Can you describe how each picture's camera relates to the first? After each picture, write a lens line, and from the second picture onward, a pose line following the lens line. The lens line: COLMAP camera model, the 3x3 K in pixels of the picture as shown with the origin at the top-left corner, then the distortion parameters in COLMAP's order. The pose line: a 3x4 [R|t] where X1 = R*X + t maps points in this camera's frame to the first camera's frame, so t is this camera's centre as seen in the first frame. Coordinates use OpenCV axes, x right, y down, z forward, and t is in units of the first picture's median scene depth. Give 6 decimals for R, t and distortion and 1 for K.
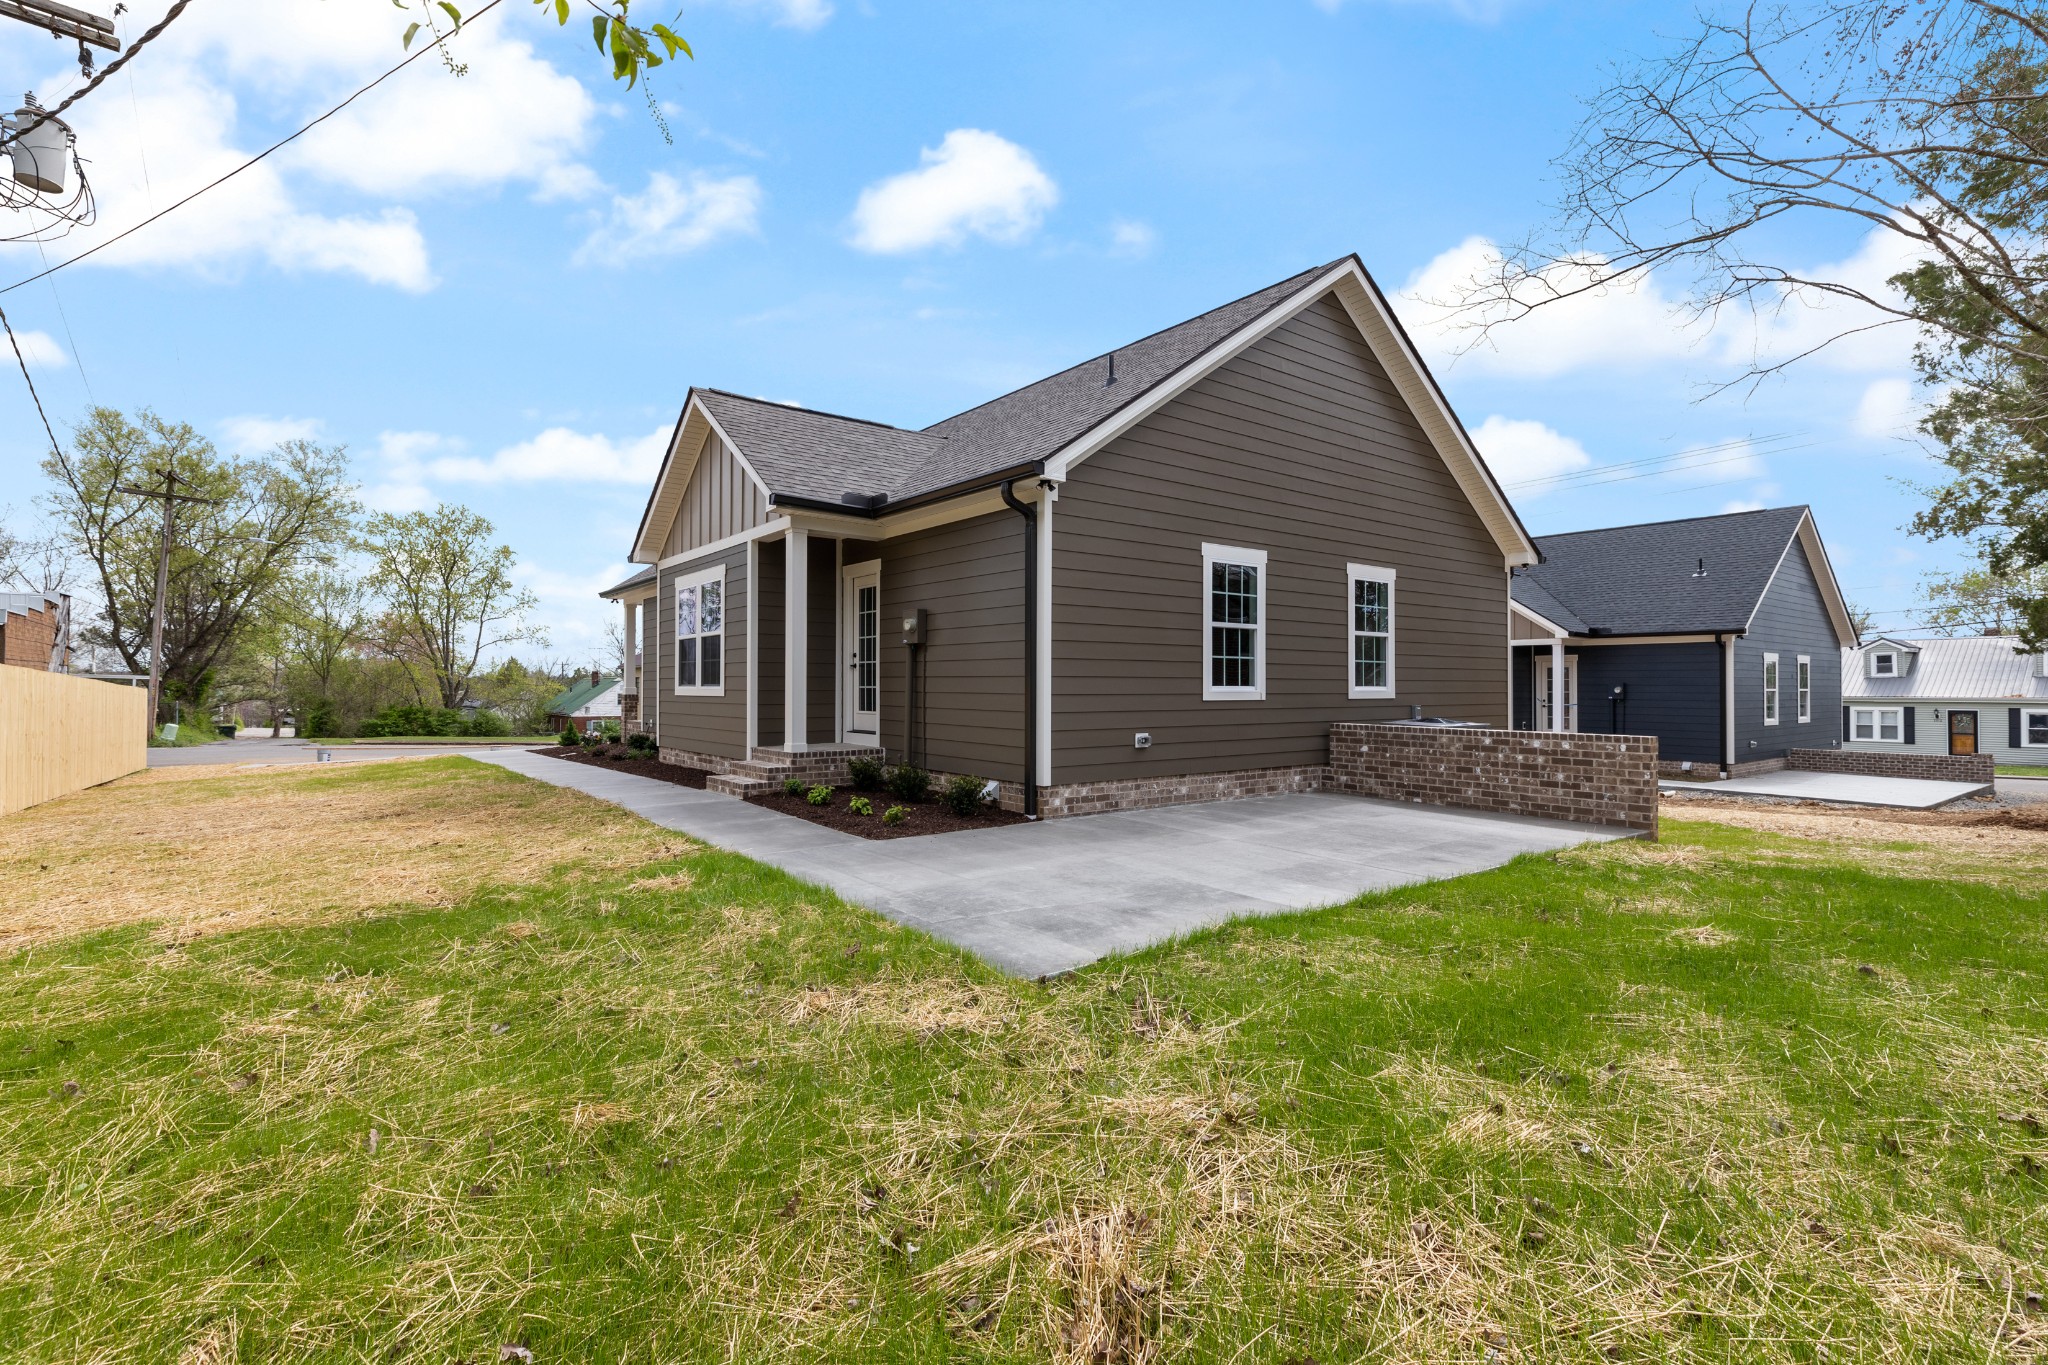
lens RADIAL K [[966.0, 0, 1020.2], [0, 966.0, 667.8], [0, 0, 1]] dist [0.002975, 0.000059]
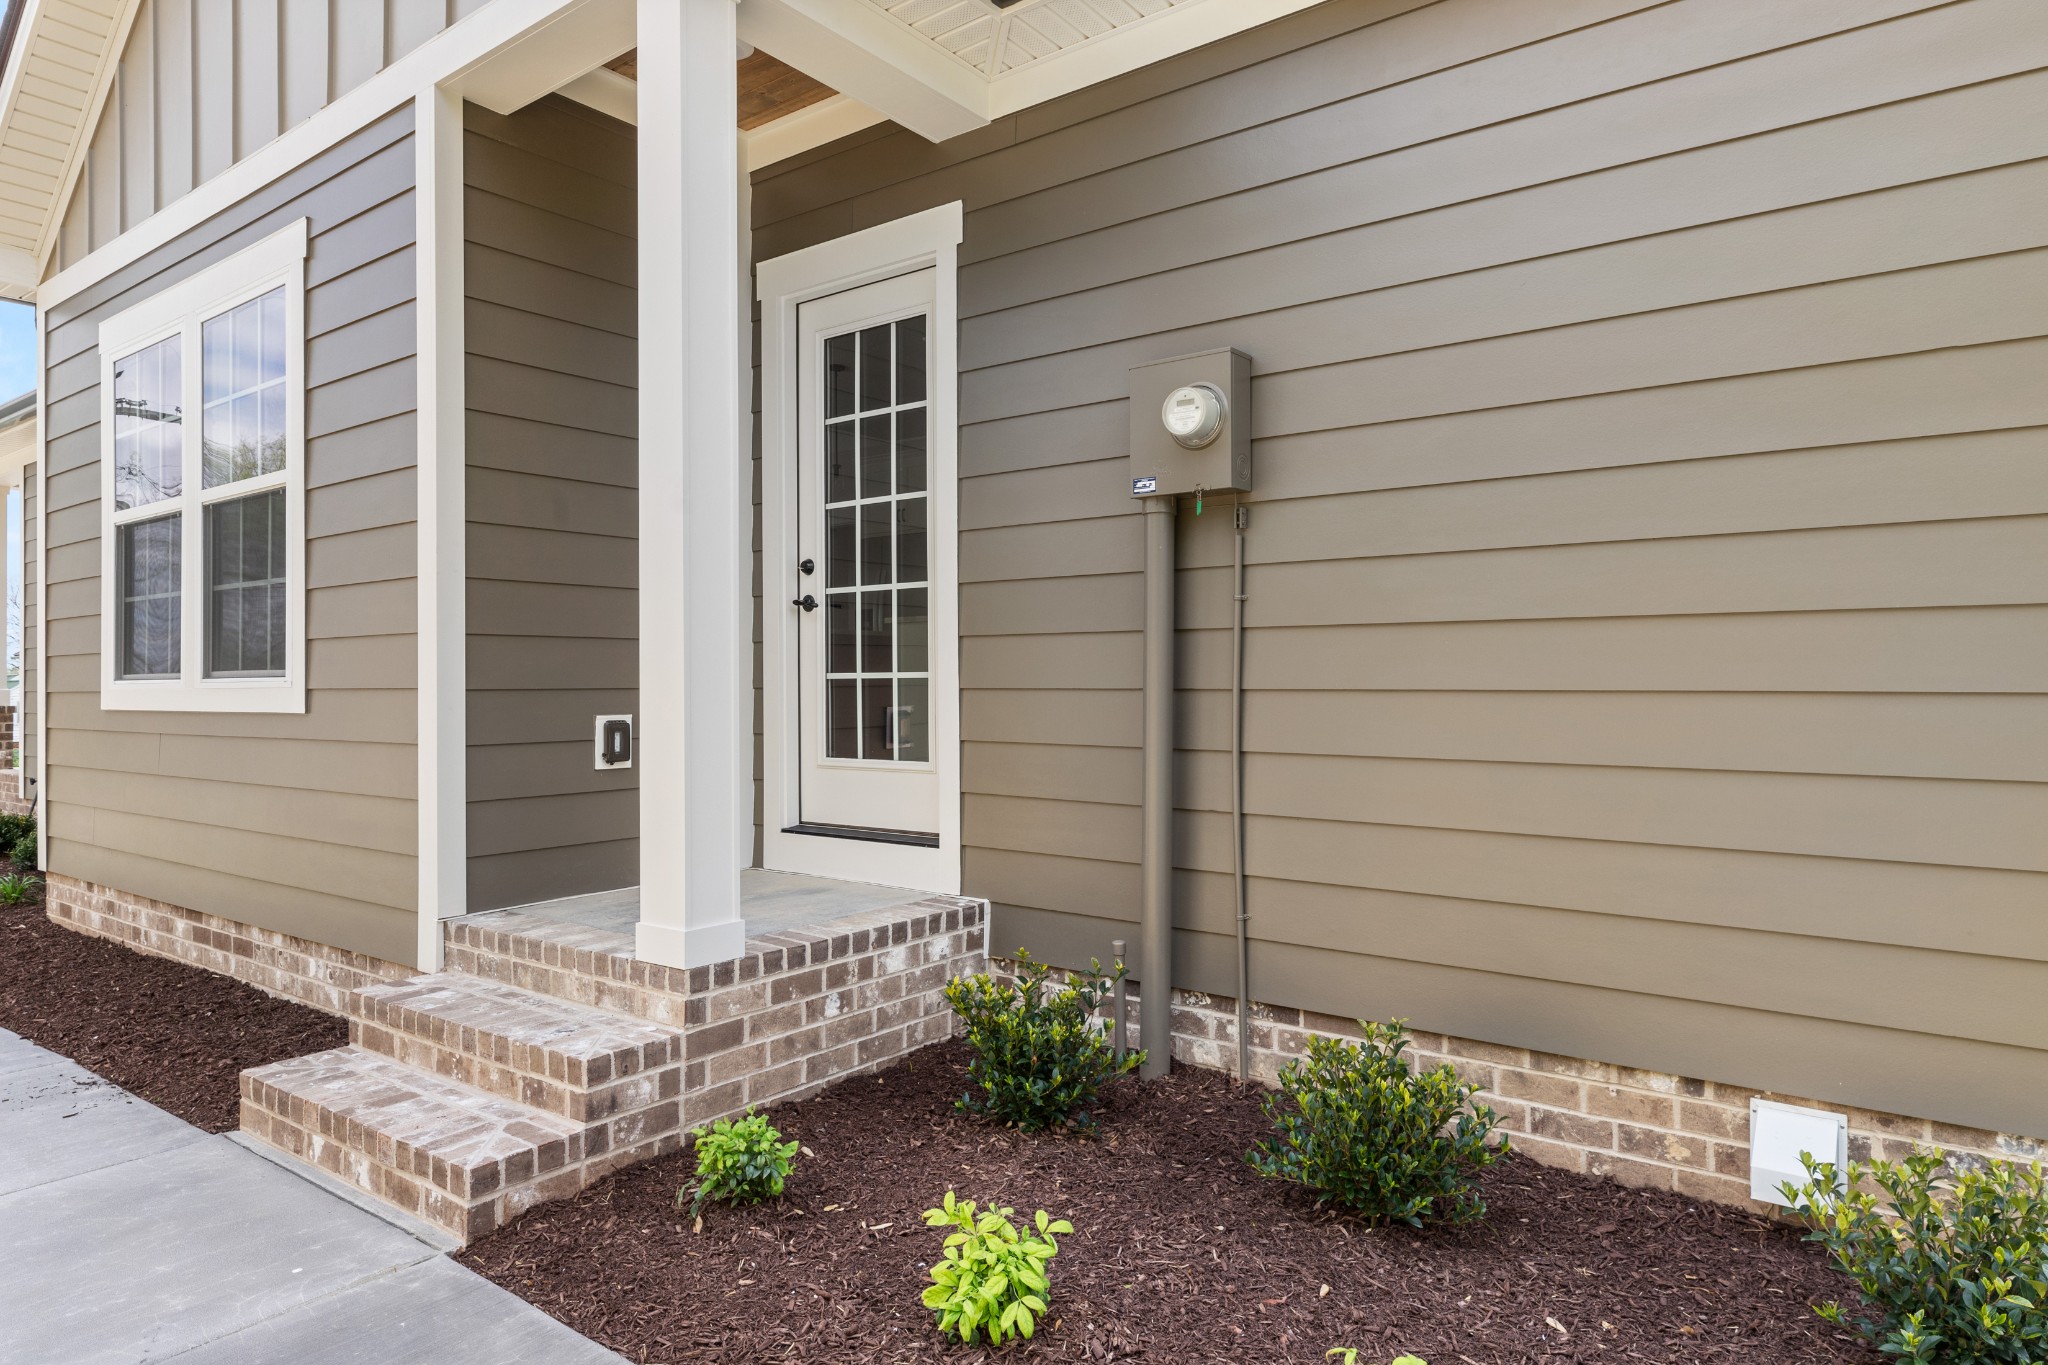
lens RADIAL K [[1239.0, 0, 1026.0], [0, 1239.0, 664.8], [0, 0, 1]] dist [0.003573, 0.000596]
pose [[0.961863, -0.003461, 0.273509, -0.185487], [0.002909, 0.999993, 0.002422, 0.013783], [-0.273515, -0.001534, 0.961866, 0.548217]]
